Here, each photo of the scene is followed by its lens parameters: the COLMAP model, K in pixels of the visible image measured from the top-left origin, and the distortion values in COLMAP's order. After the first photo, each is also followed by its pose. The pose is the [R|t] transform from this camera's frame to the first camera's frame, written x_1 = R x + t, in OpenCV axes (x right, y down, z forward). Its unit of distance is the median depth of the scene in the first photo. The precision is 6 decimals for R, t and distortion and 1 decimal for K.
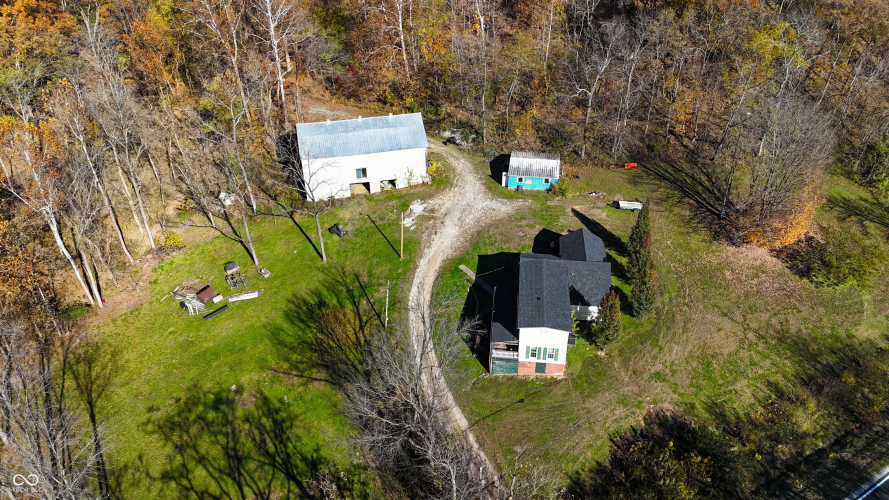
lens RADIAL K [[633.4, 0, 440.9], [0, 633.4, 263.2], [0, 0, 1]] dist [0.075926, -0.055287]
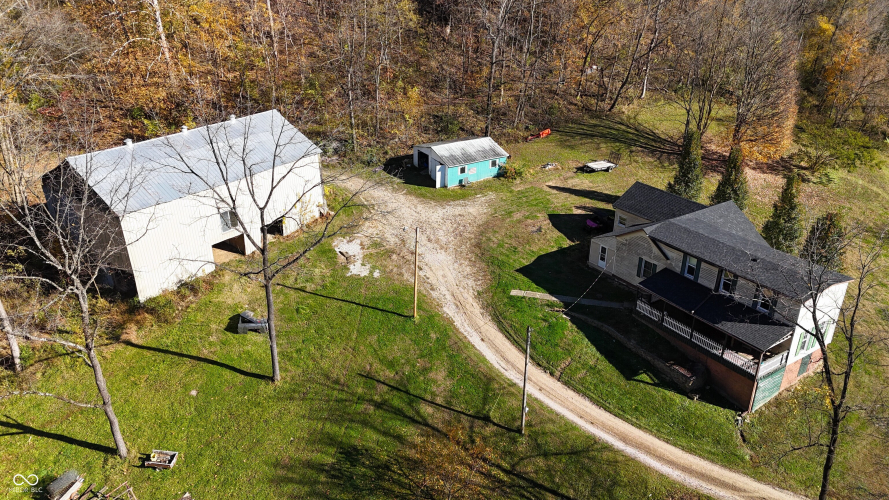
lens RADIAL K [[652.0, 0, 444.5], [0, 652.0, 250.0], [0, 0, 1]] dist [0.078600, -0.061210]
pose [[0.769262, -0.268827, 0.579627, -0.337729], [0.365979, 0.929005, -0.054848, -0.020858], [-0.523732, 0.254324, 0.813034, 0.481591]]
